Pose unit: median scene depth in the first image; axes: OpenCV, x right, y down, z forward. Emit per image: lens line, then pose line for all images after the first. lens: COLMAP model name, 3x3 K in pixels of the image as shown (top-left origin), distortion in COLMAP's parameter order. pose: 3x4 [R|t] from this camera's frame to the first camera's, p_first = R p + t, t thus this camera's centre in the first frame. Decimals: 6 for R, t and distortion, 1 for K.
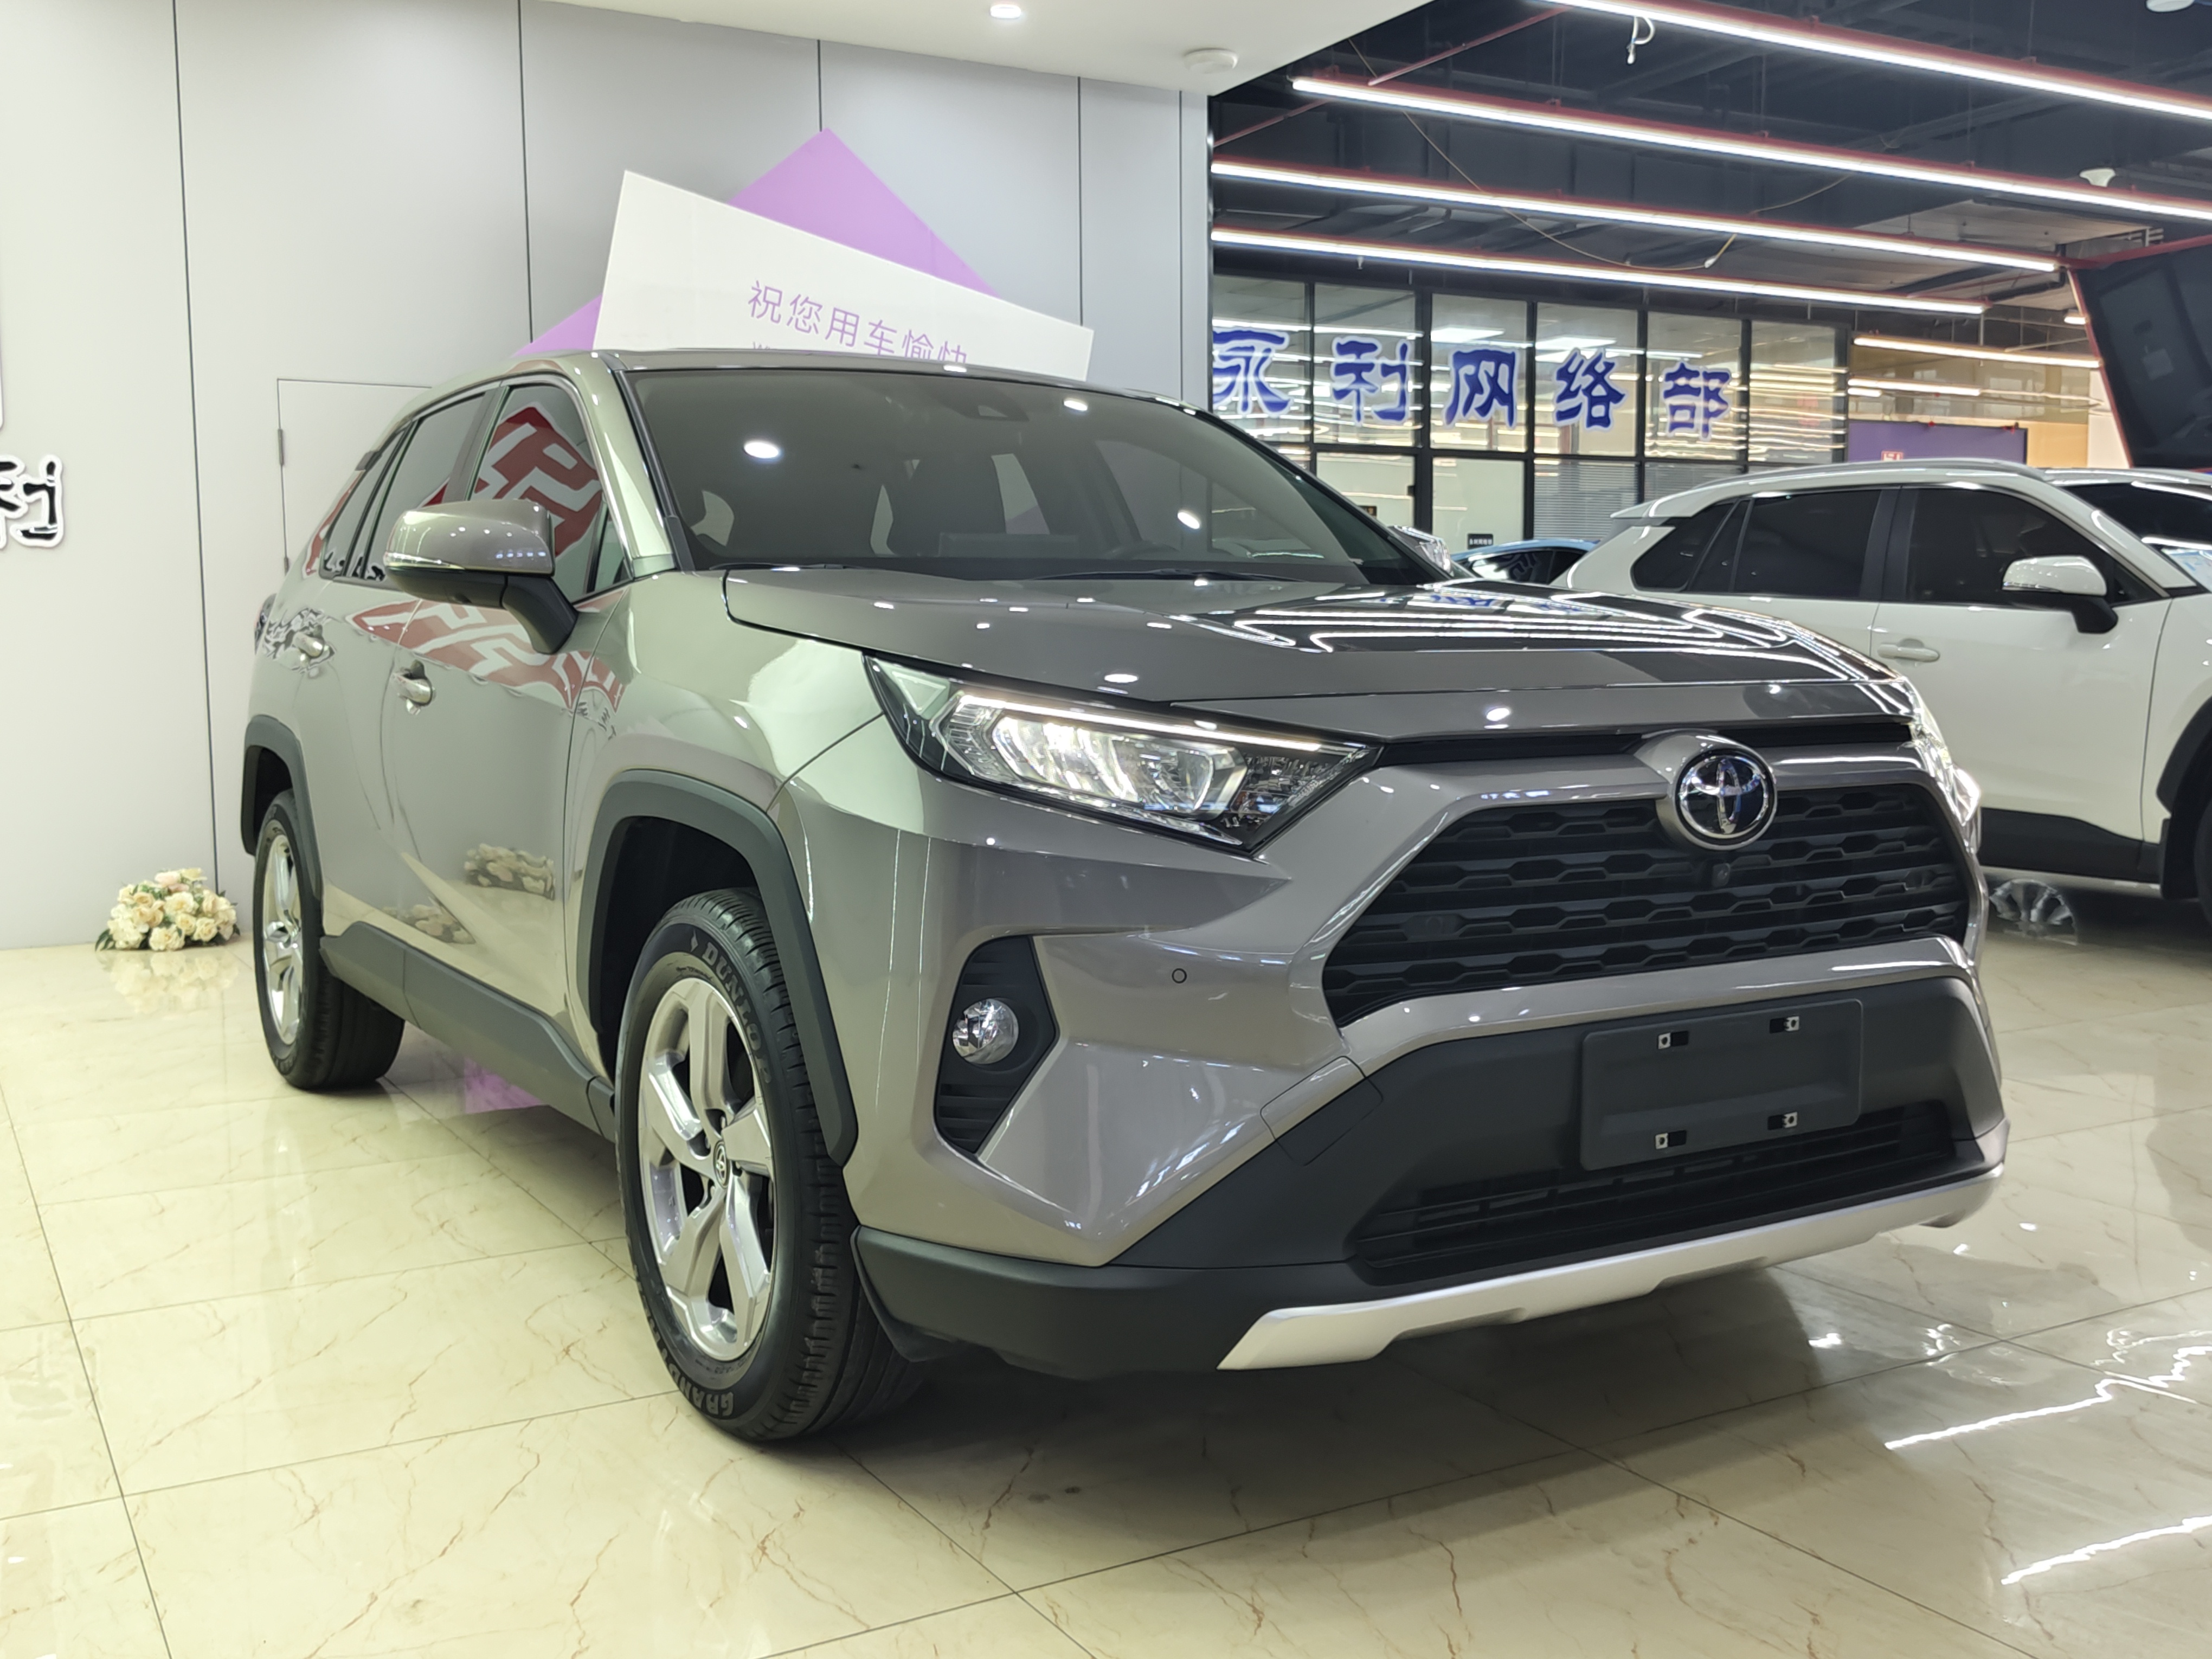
lens RADIAL K [[2111.5, 0, 1104.4], [0, 2111.5, 832.6], [0, 0, 1]] dist [0.024604, 0.000000]
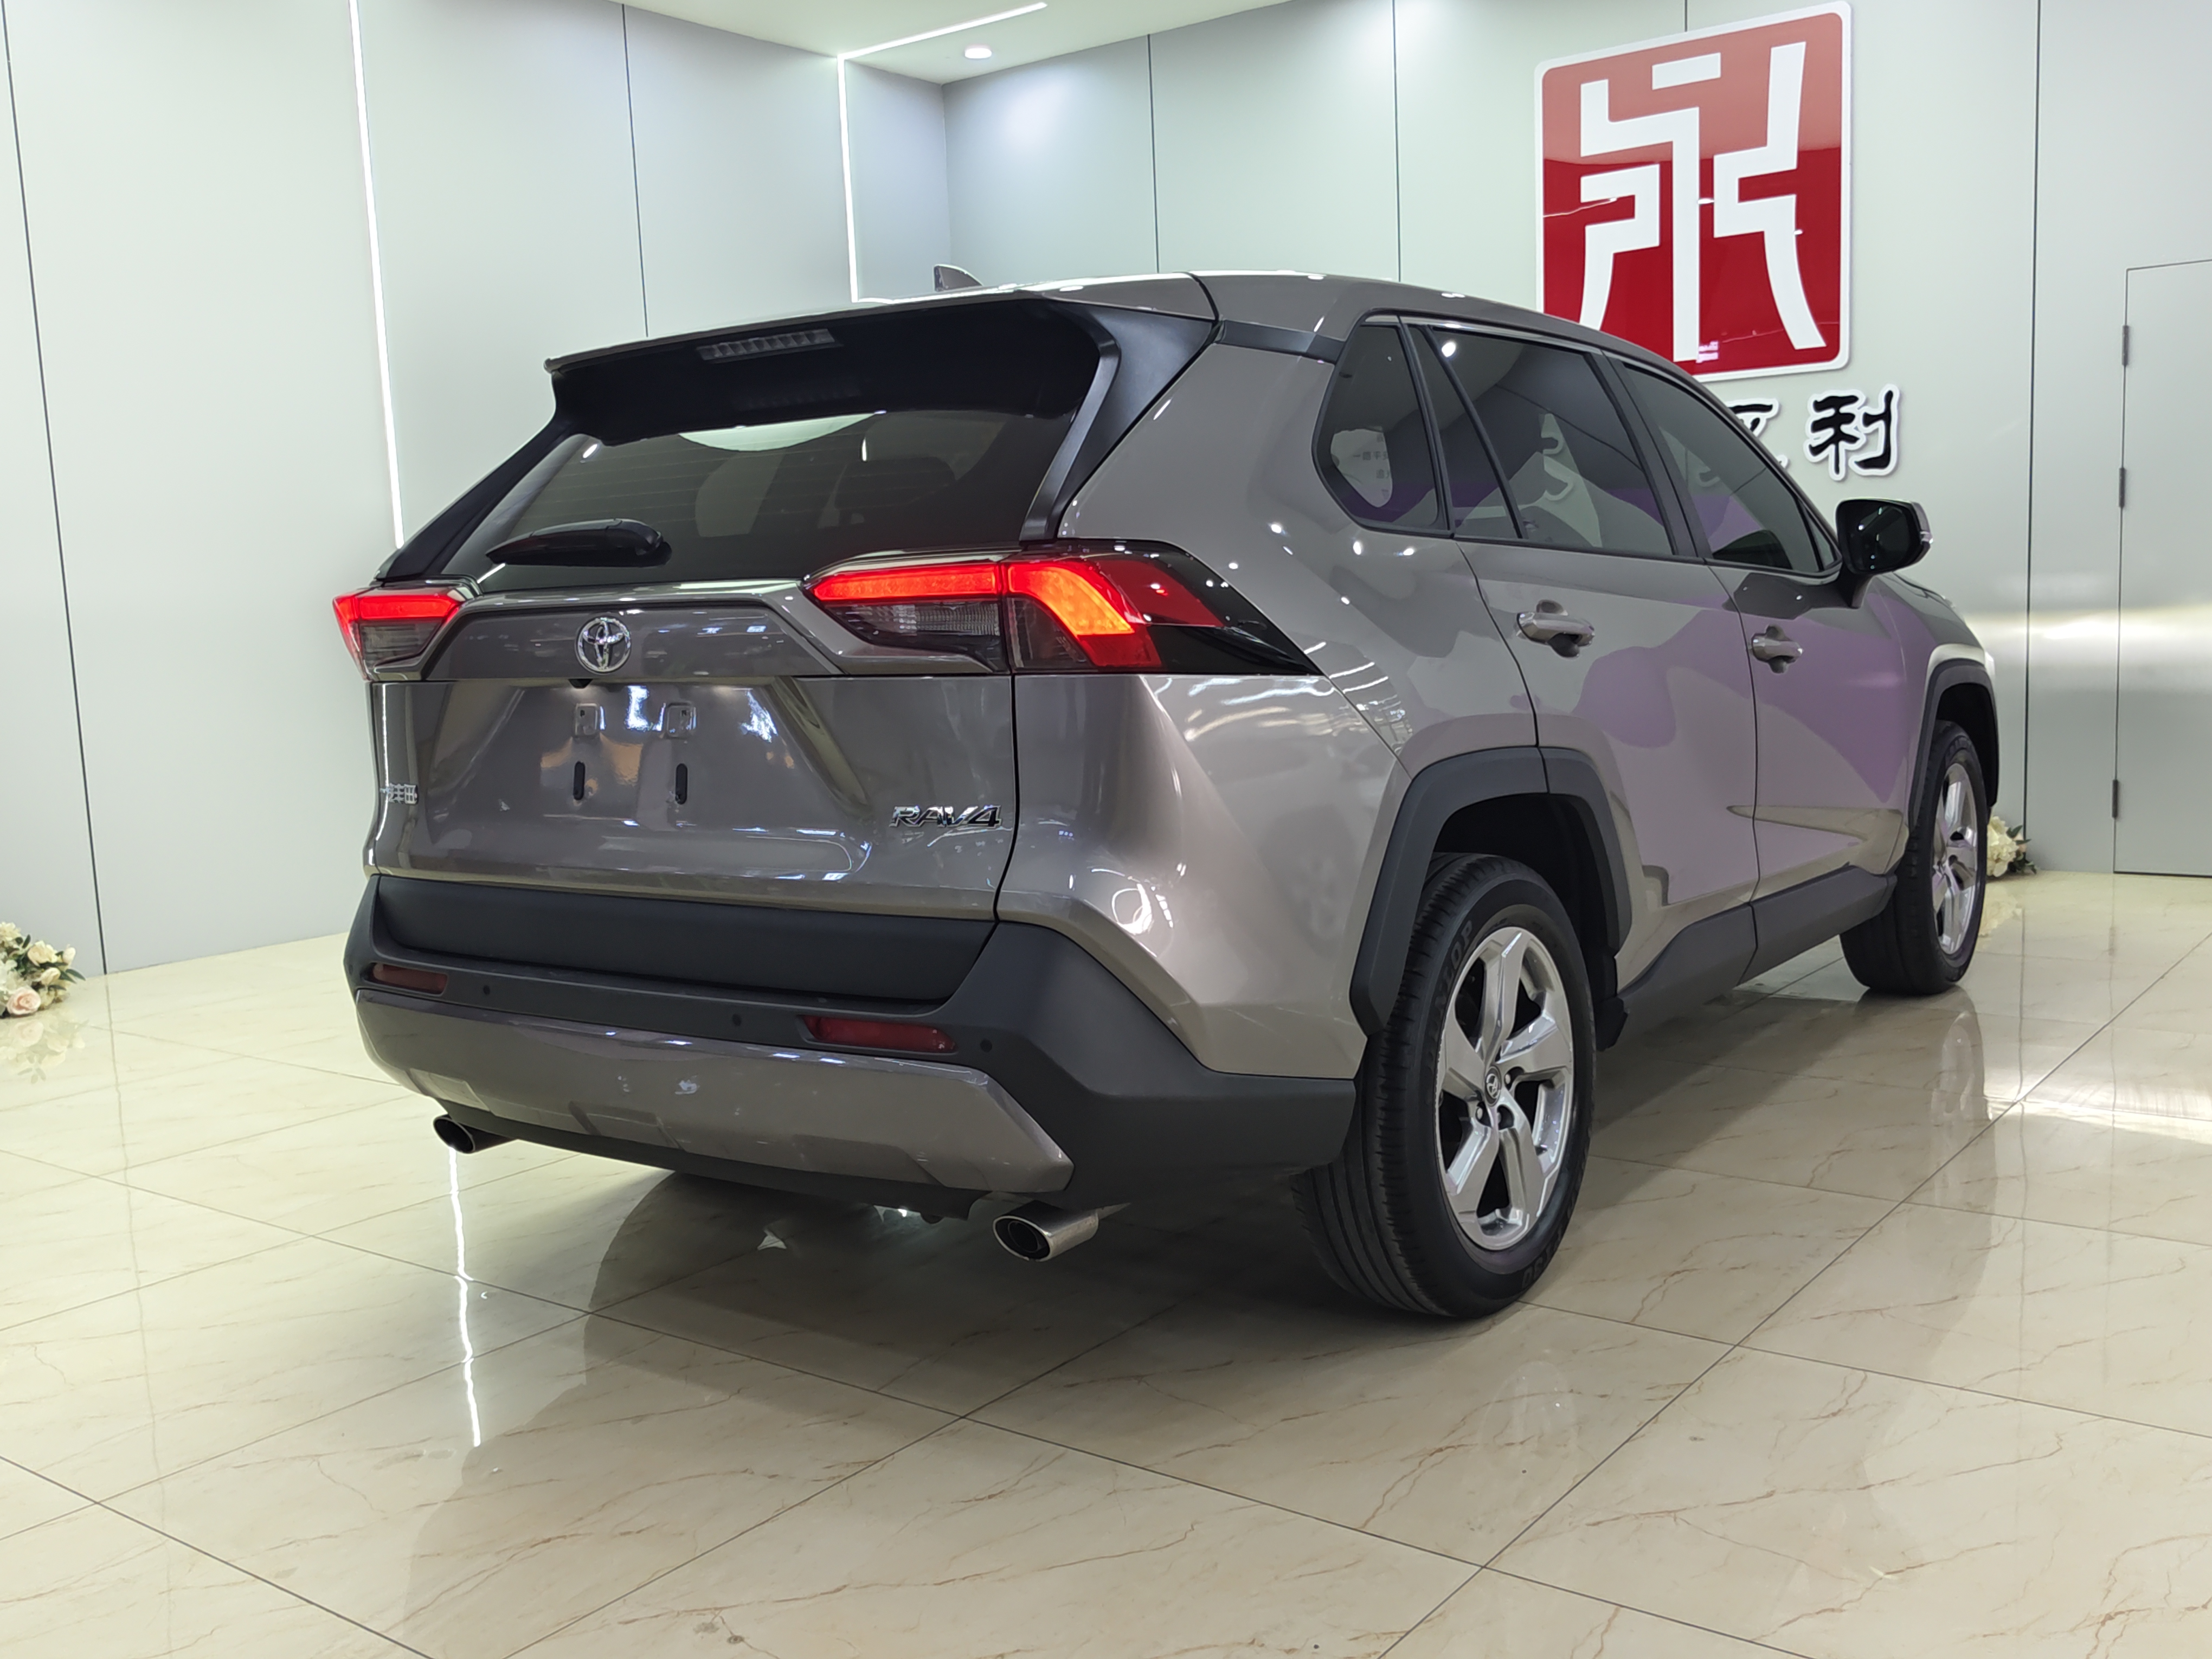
lens RADIAL K [[2057.6, 0, 1119.7], [0, 2057.6, 838.6], [0, 0, 1]] dist [0.023364, 0.000000]
pose [[0.401235, 0.109188, -0.909444, 0.262295], [-0.044284, 0.994021, 0.099805, -0.040142], [0.914904, 0.000228, 0.403671, 0.242144]]
